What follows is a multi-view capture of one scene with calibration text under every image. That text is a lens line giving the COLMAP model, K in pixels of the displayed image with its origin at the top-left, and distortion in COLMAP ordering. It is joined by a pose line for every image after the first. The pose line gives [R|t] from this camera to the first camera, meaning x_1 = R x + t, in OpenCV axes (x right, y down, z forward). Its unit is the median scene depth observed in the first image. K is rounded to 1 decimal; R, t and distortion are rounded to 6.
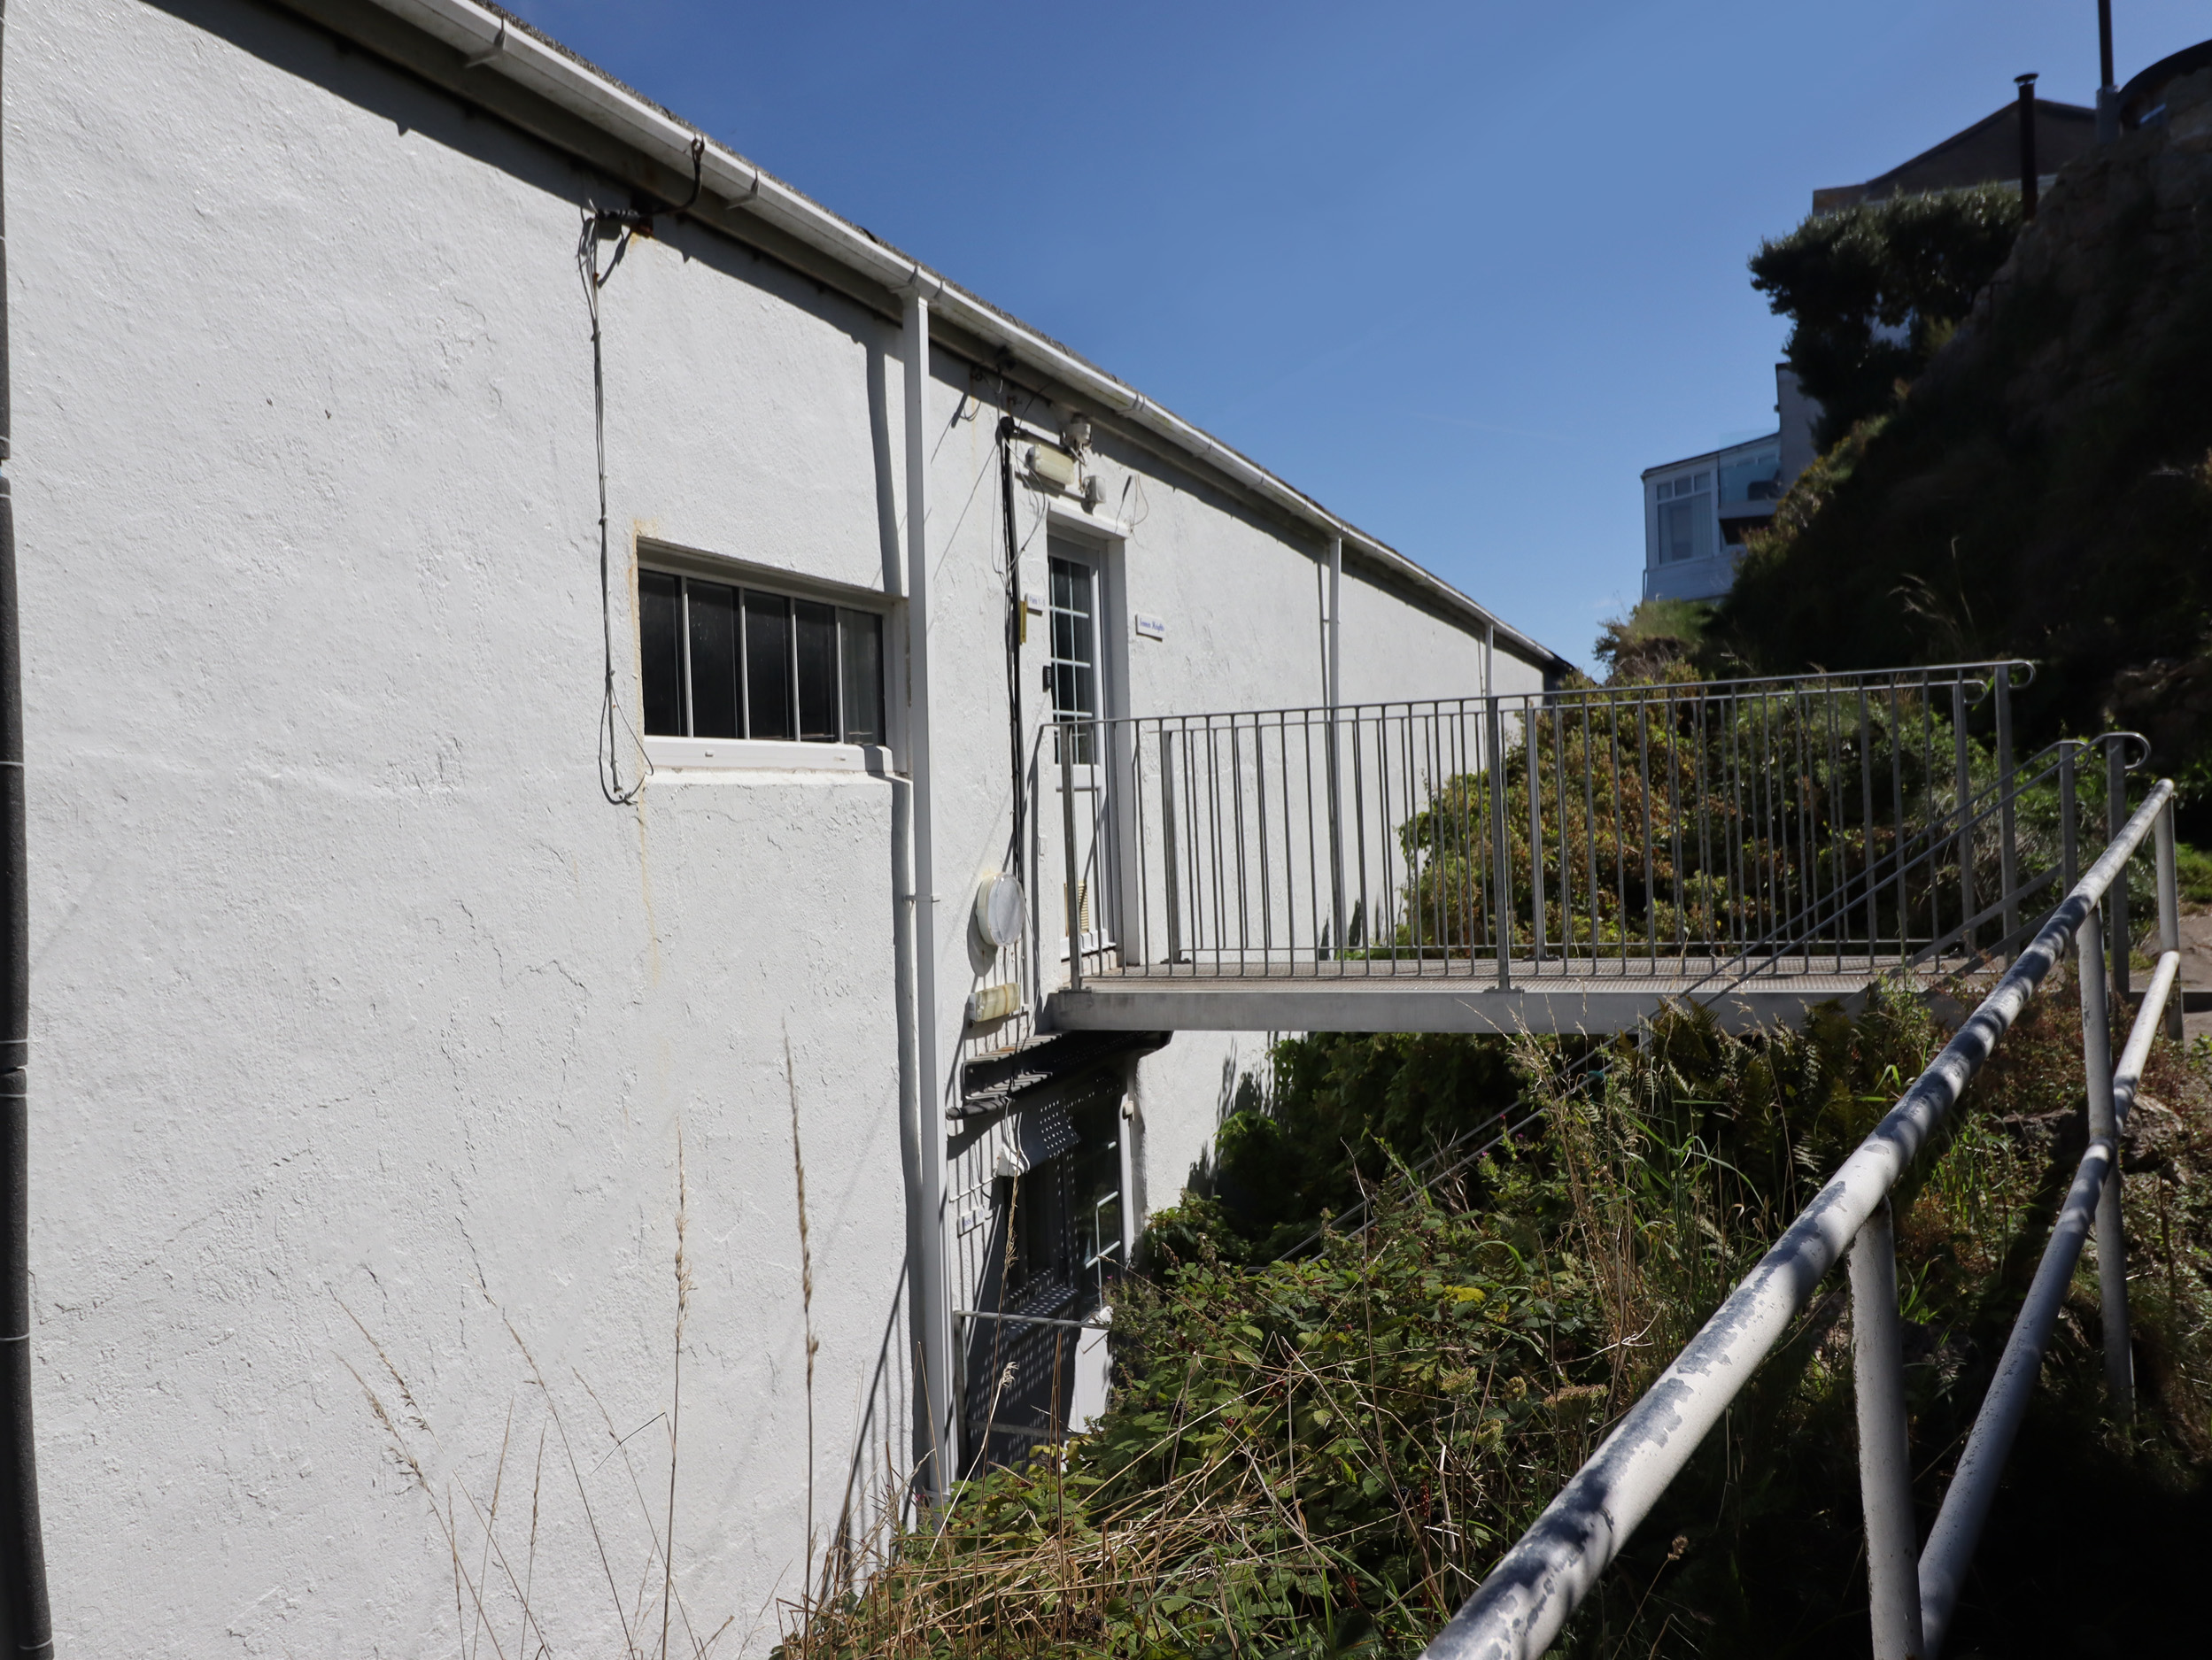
lens RADIAL K [[1805.5, 0, 1105.3], [0, 1805.5, 955.5], [0, 0, 1]] dist [0.007985, -0.004186]
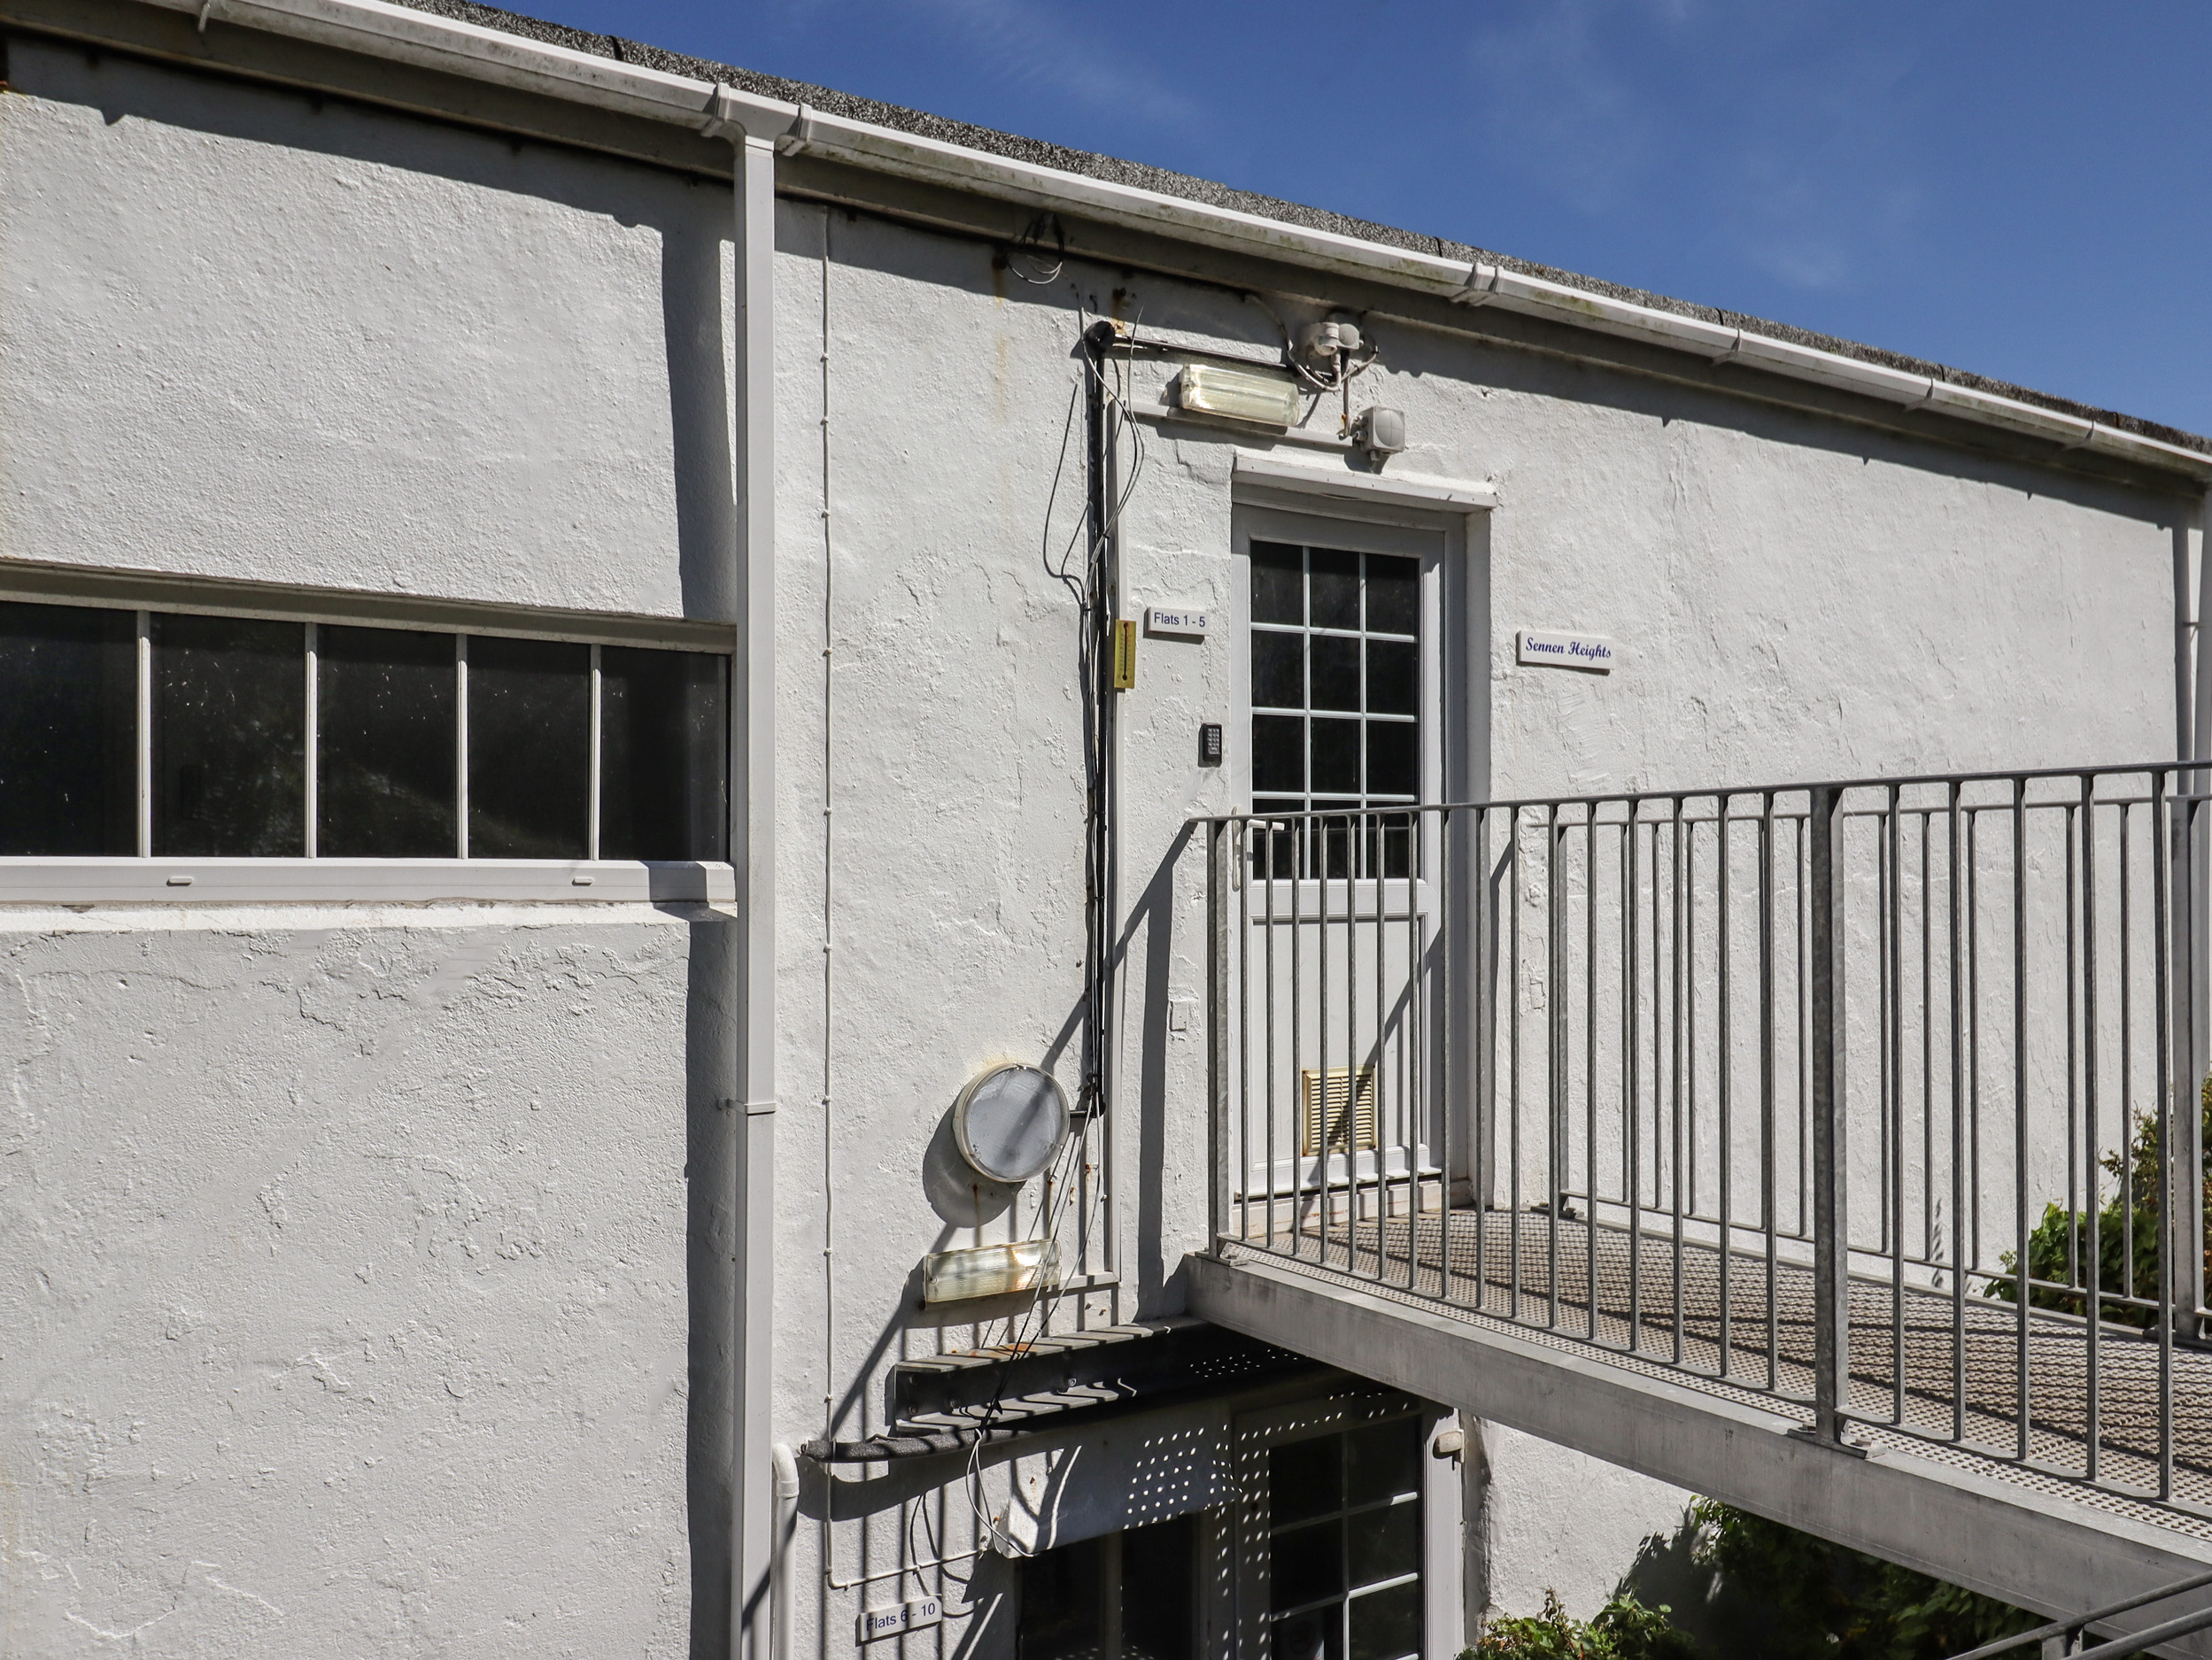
lens RADIAL K [[1805.5, 0, 1105.3], [0, 1805.5, 955.5], [0, 0, 1]] dist [0.007985, -0.004186]
pose [[0.792351, 0.063471, -0.606755, 0.332977], [-0.077038, 0.997021, 0.003693, -0.085702], [0.605182, 0.043817, 0.794881, 0.519317]]
